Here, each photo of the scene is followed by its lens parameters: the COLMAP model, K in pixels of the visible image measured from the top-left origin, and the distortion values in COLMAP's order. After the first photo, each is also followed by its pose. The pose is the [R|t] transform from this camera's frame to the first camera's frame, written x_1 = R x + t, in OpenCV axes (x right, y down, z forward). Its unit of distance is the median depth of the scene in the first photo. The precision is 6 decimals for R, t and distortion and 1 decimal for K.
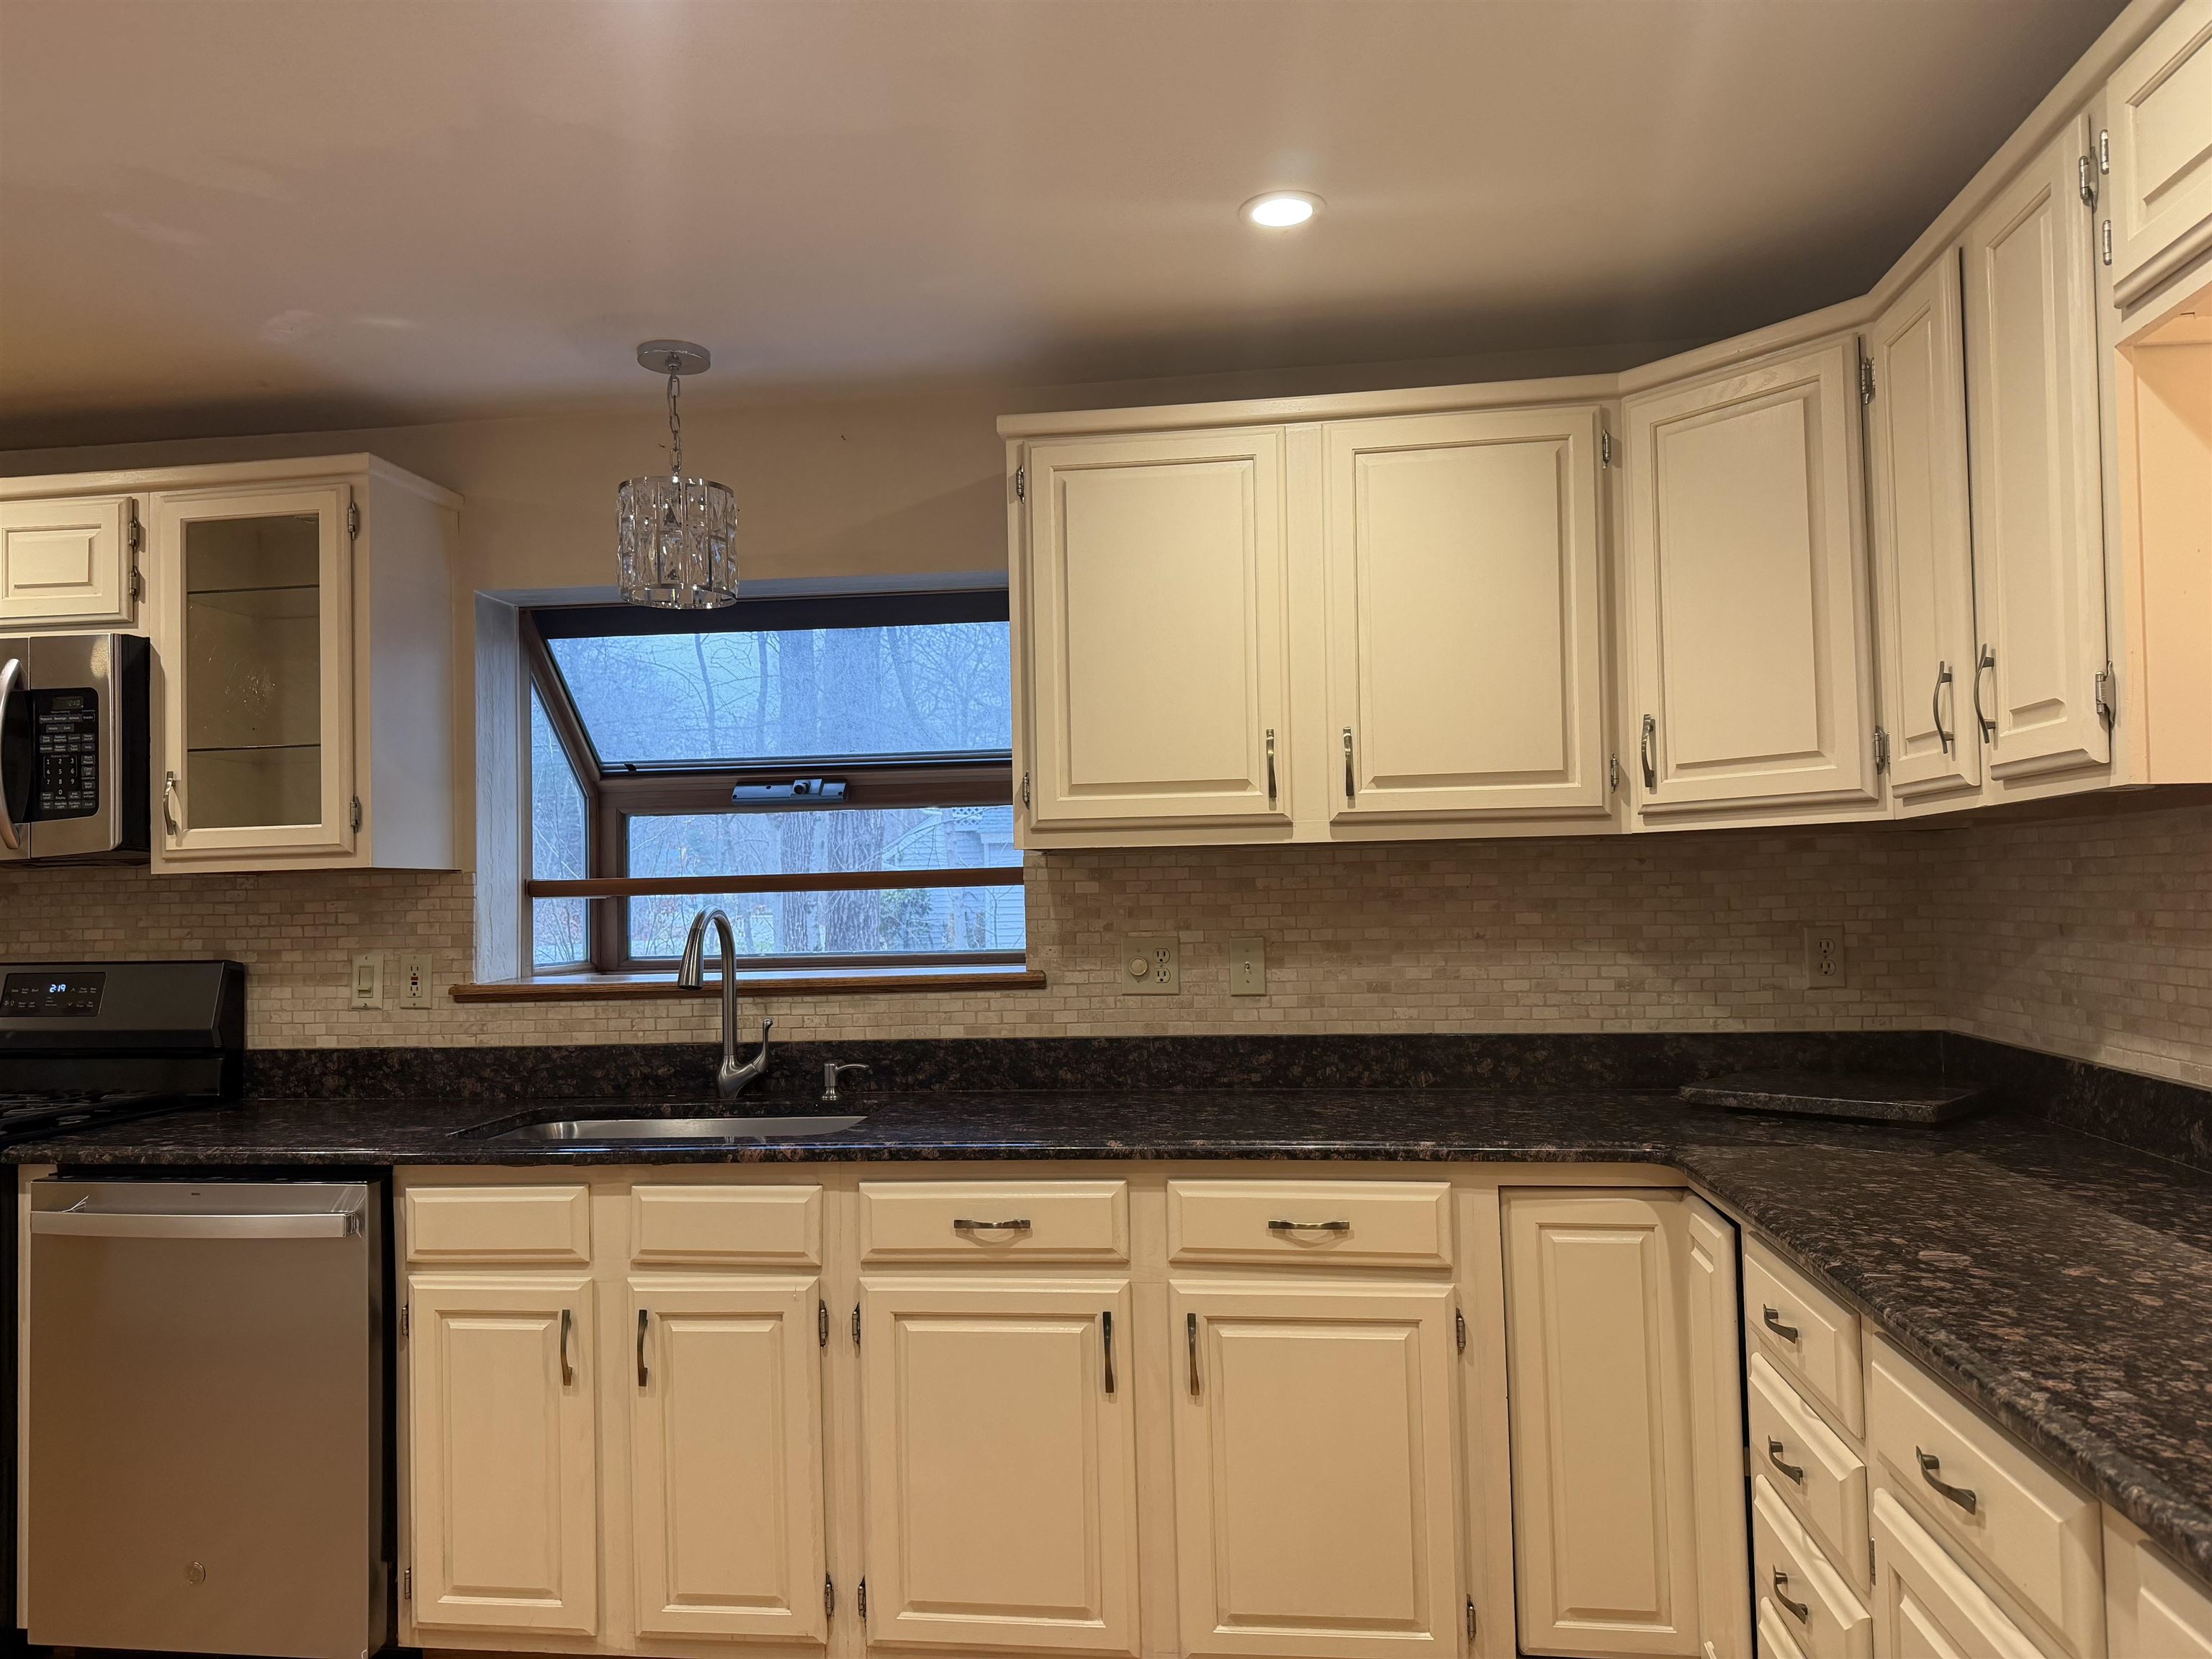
lens RADIAL K [[1524.5, 0, 1106.0], [0, 1524.5, 829.5], [0, 0, 1]] dist [0.161977, -0.298904]
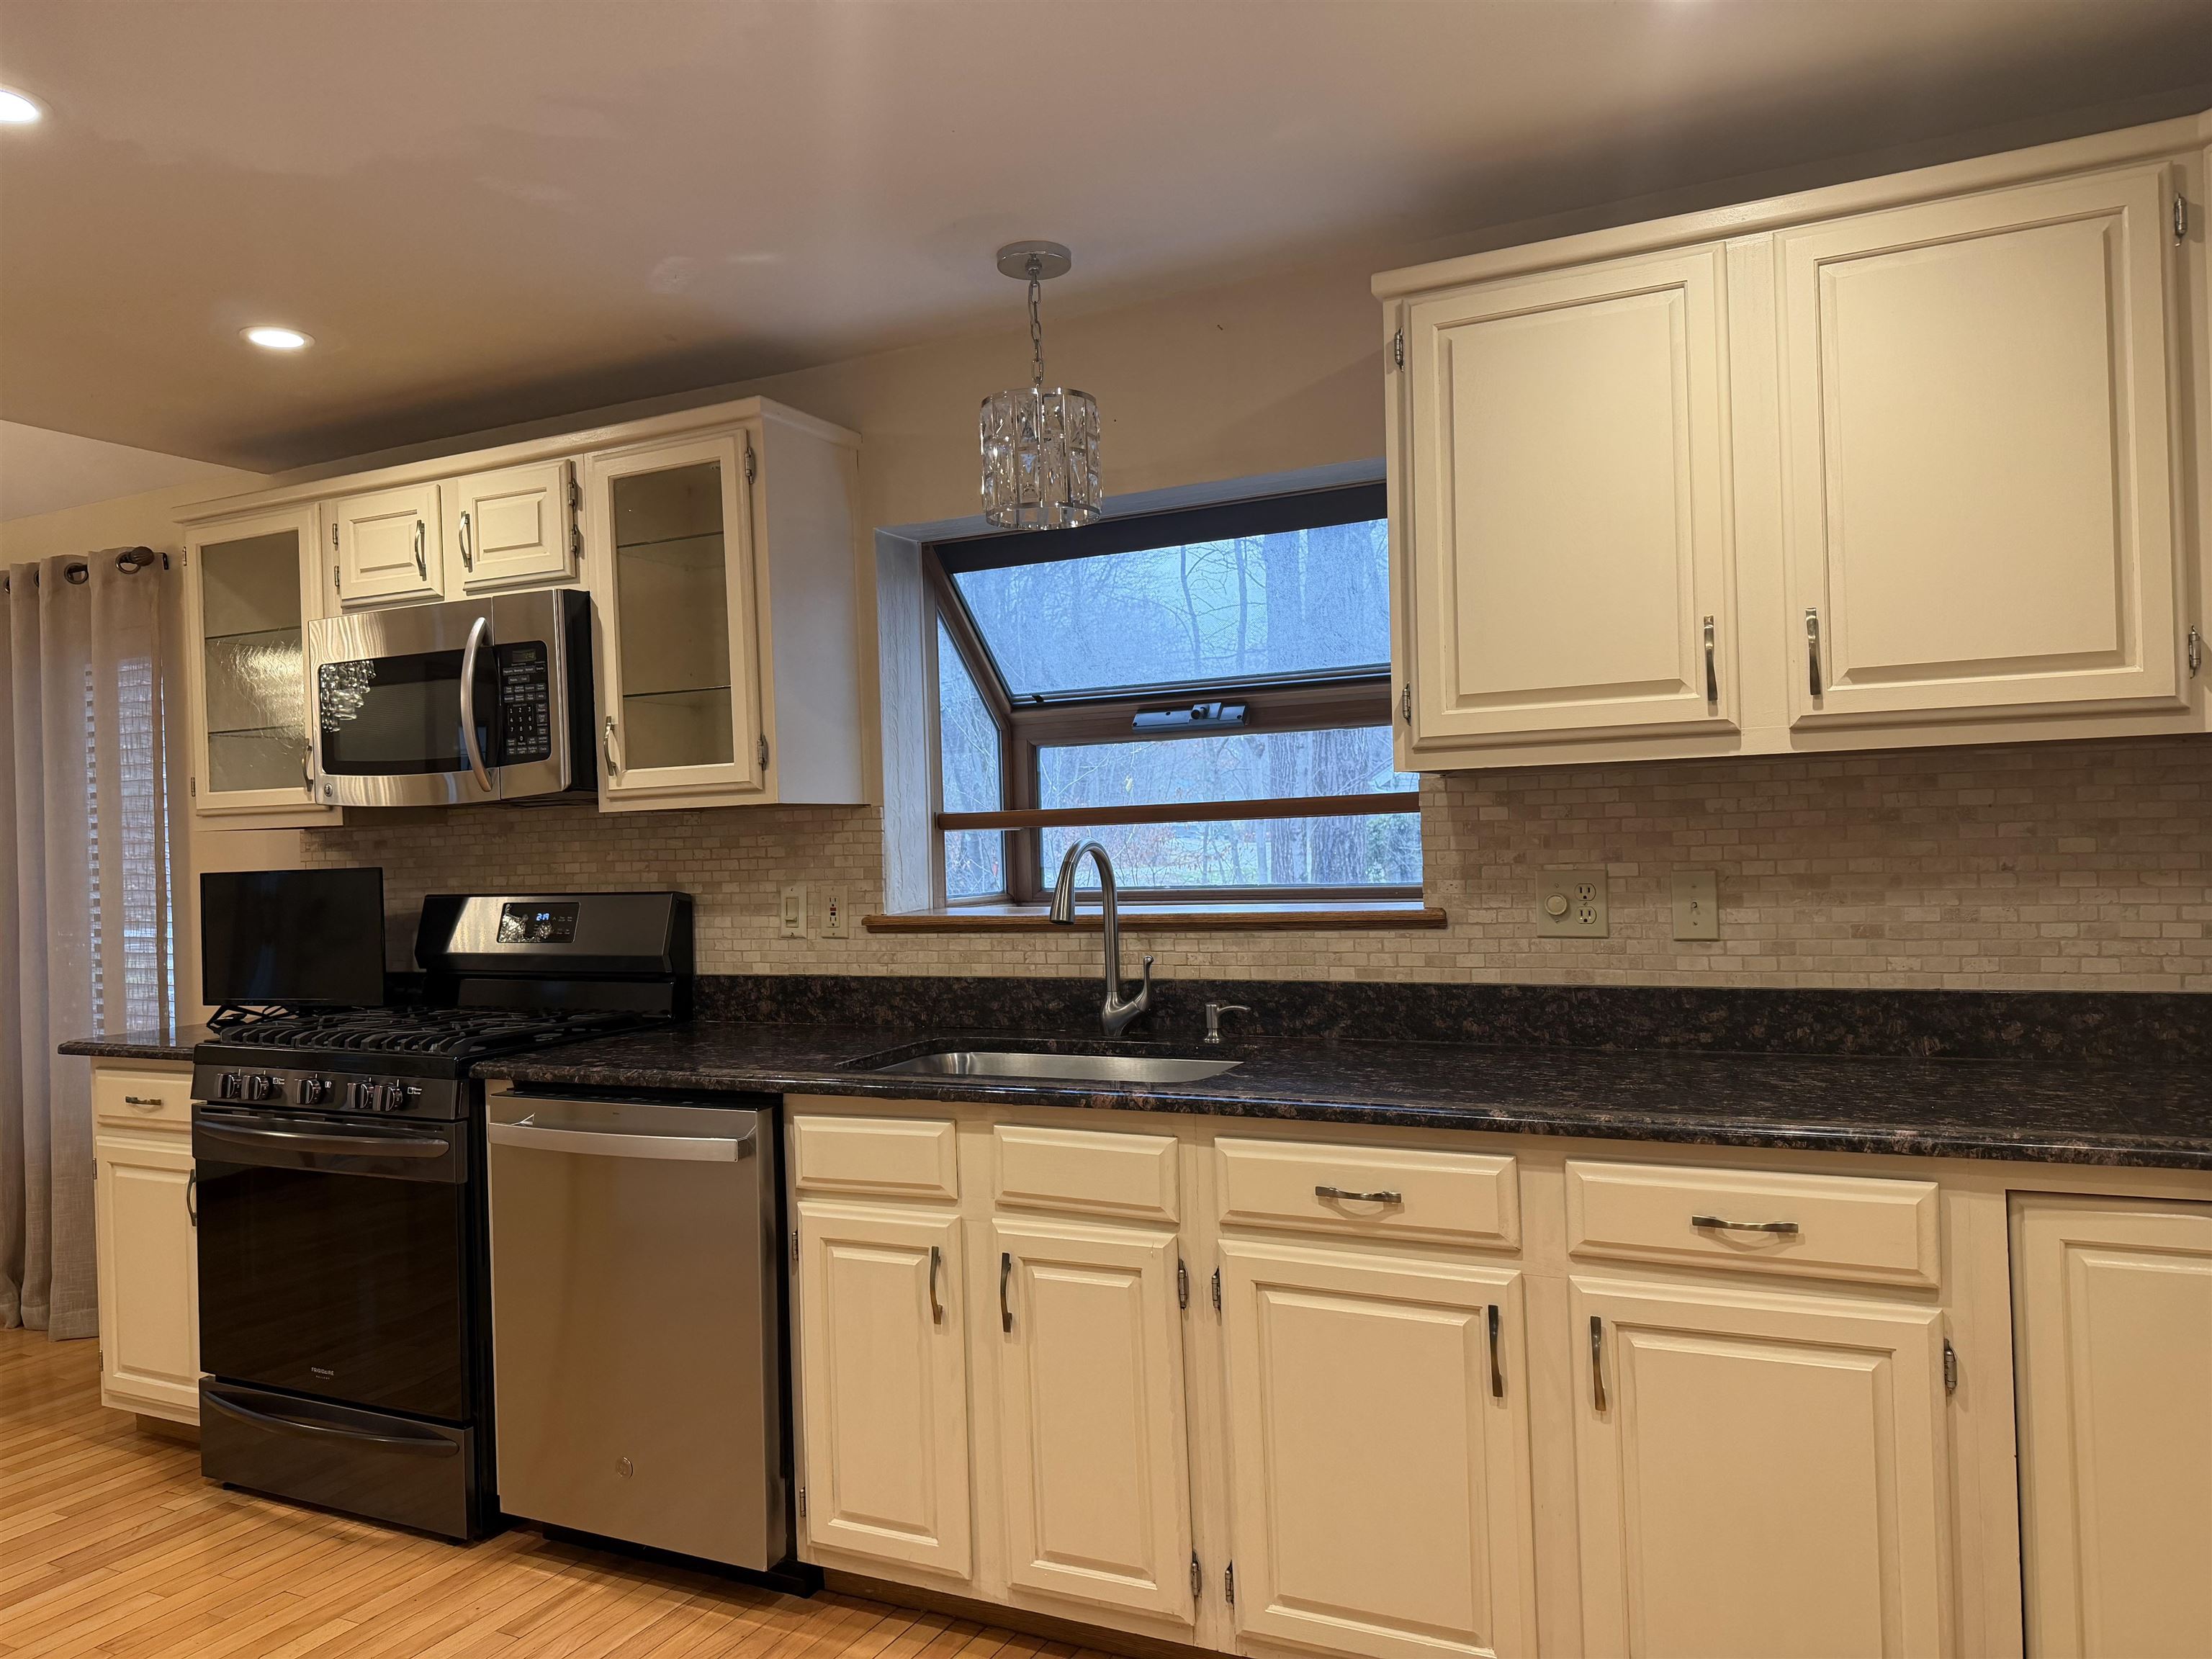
lens RADIAL K [[1524.5, 0, 1106.0], [0, 1524.5, 829.5], [0, 0, 1]] dist [0.161977, -0.298904]
pose [[0.946645, -0.010835, -0.322097, 0.061806], [0.026387, 0.998685, 0.043959, 0.002543], [0.321197, -0.050113, 0.945686, 0.098537]]
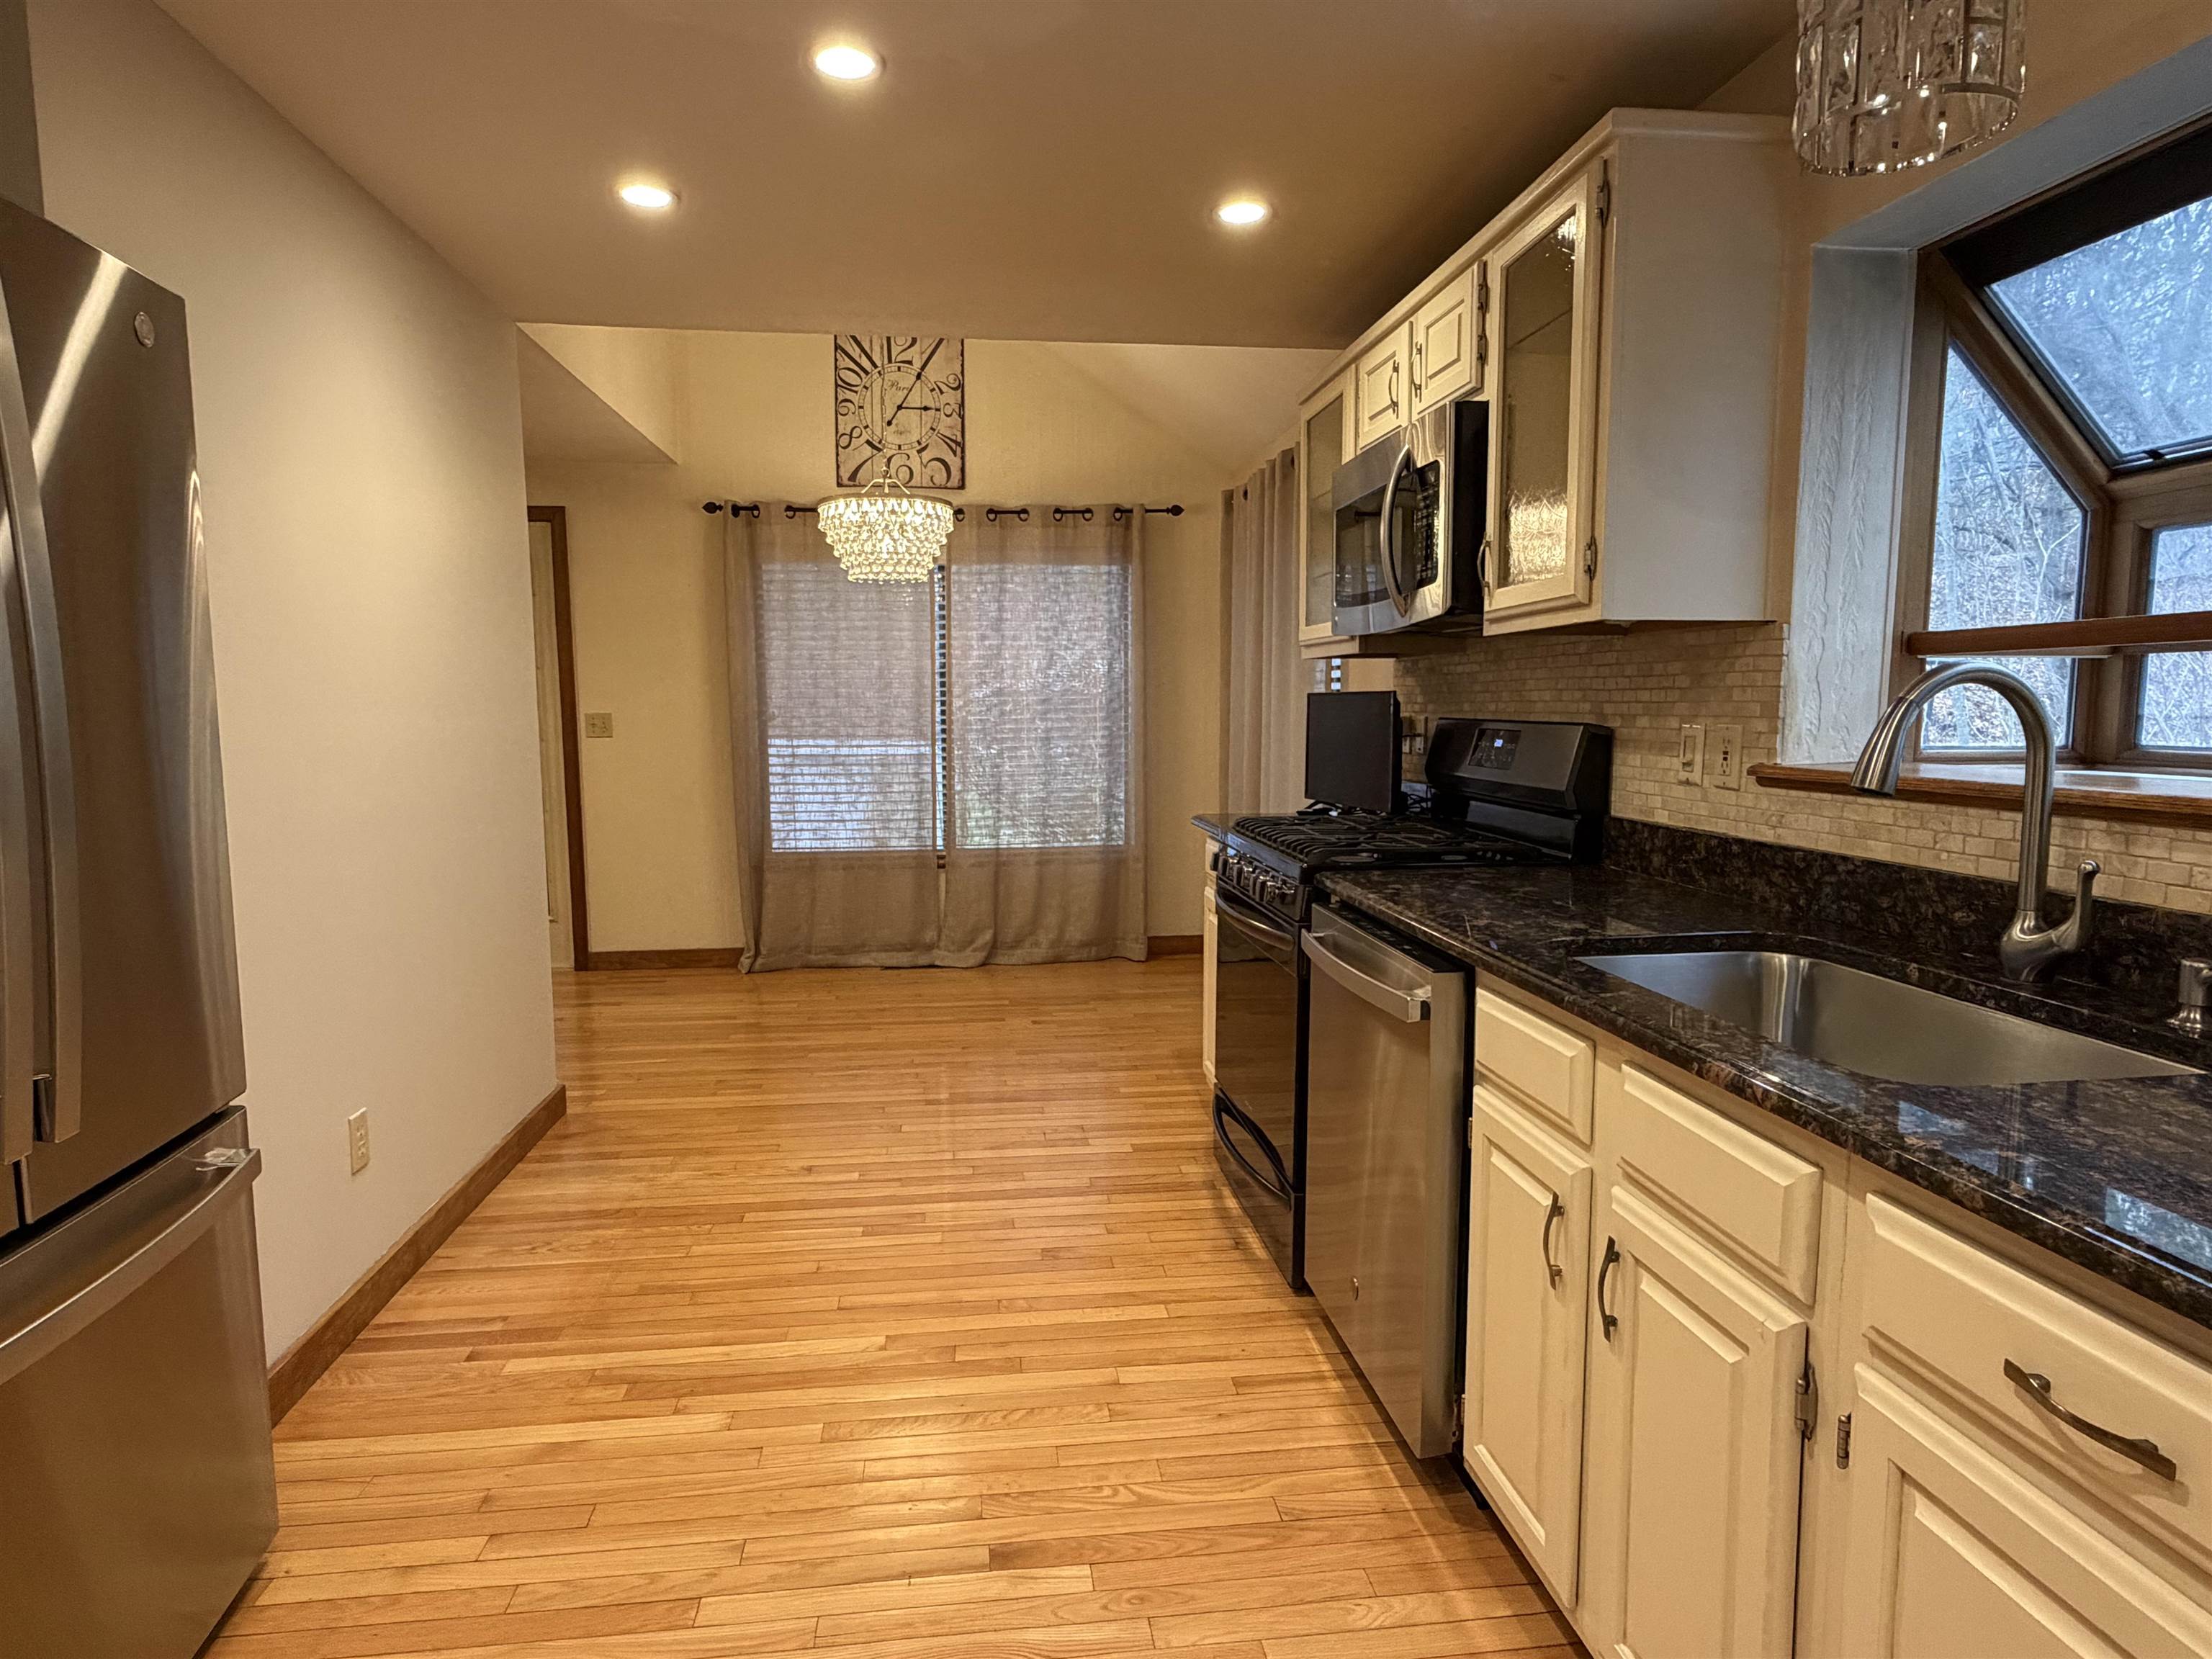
lens RADIAL K [[1231.7, 0, 1106.0], [0, 1231.7, 829.5], [0, 0, 1]] dist [-0.001129, 0.000164]
pose [[0.238240, 0.118400, -0.963962, 0.131097], [0.041772, 0.990373, 0.131968, 0.036657], [0.970308, -0.071707, 0.231000, 0.545538]]
